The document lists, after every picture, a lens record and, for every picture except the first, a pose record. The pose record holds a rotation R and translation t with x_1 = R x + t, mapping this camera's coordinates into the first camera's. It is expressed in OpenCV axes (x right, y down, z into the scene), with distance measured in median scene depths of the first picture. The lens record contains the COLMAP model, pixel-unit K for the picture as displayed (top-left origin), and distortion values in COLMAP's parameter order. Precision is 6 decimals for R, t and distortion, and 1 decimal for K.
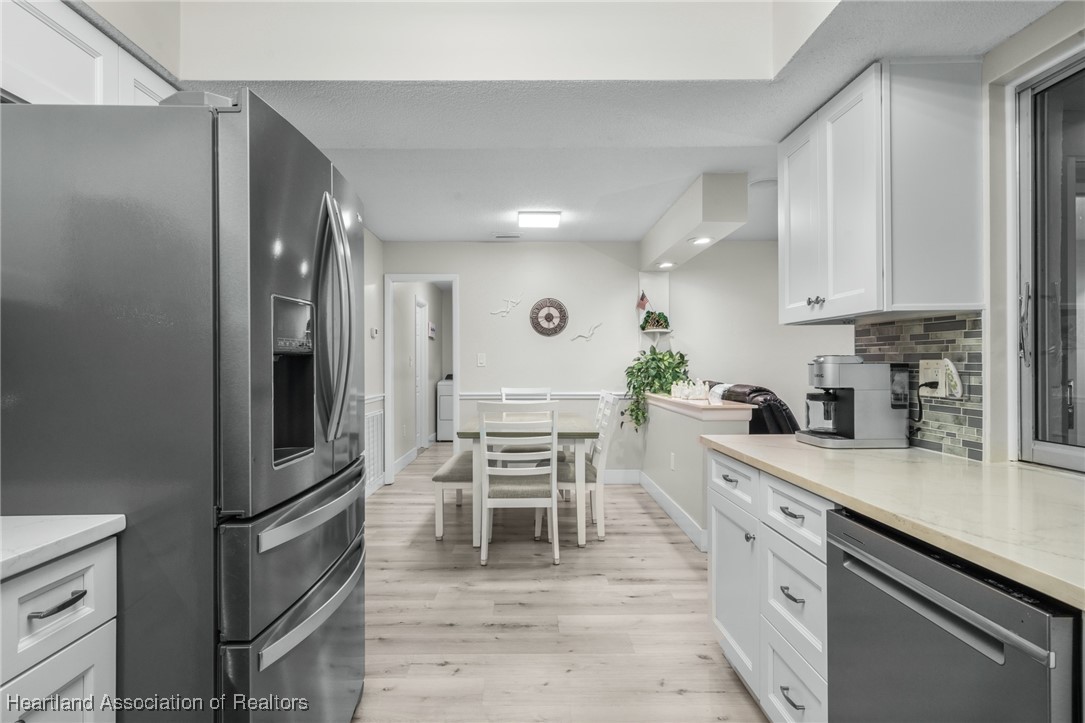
lens RADIAL K [[590.8, 0, 538.1], [0, 590.8, 362.9], [0, 0, 1]] dist [0.000461, 0.000010]
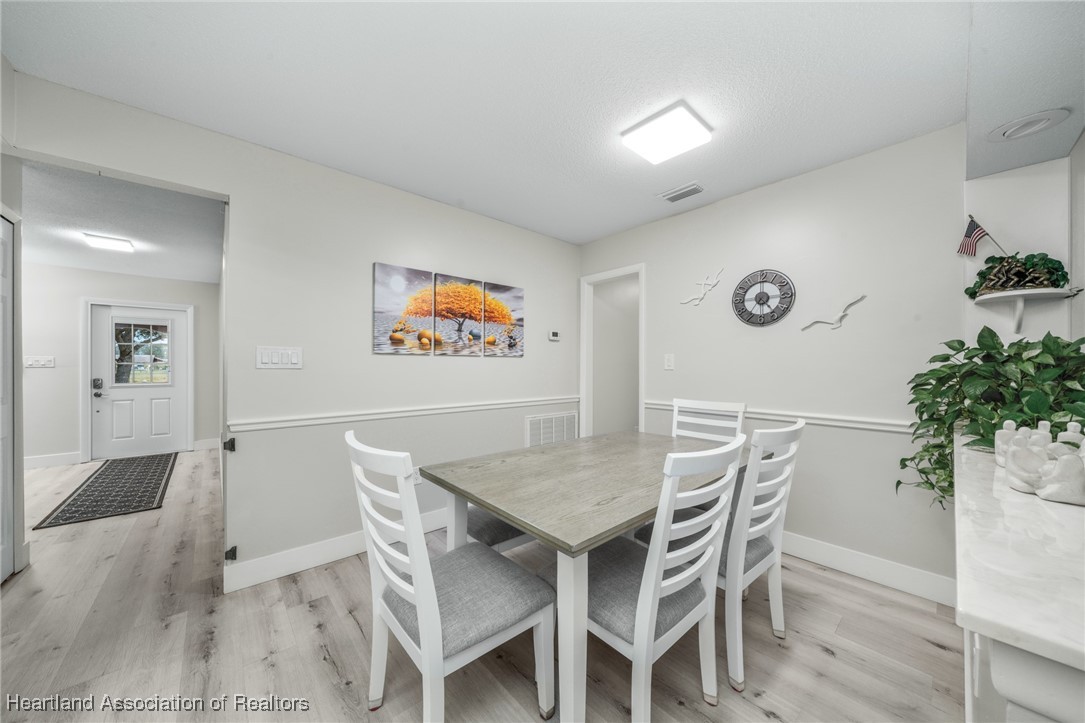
lens RADIAL K [[371.5, 0, 543.0], [0, 371.5, 367.5], [0, 0, 1]] dist [0.000796, 0.000073]
pose [[0.654392, 0.005585, -0.756134, 0.177028], [-0.002098, 0.999982, 0.005571, 0.000181], [0.756152, -0.002059, 0.654393, 0.532770]]
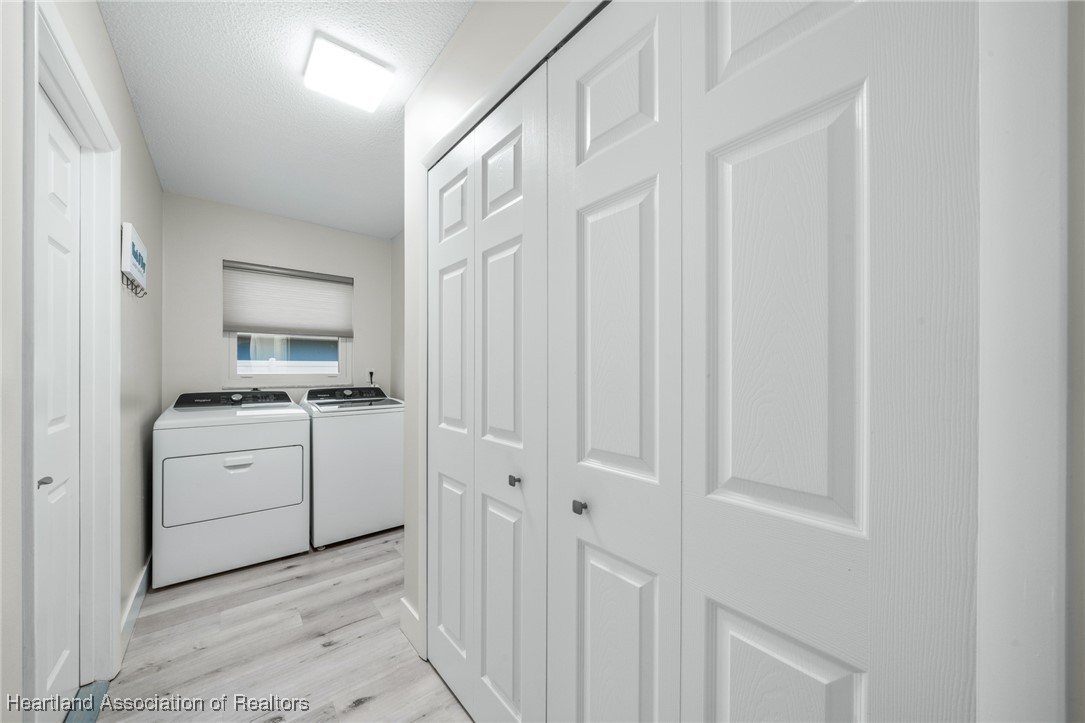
lens RADIAL K [[389.6, 0, 542.4], [0, 389.6, 373.1], [0, 0, 1]] dist [-0.000211, 0.000069]
pose [[0.789989, 0.001629, 0.613119, -0.203214], [-0.004014, 0.999989, 0.002514, 0.005734], [-0.613108, -0.004447, 0.789987, 1.056008]]
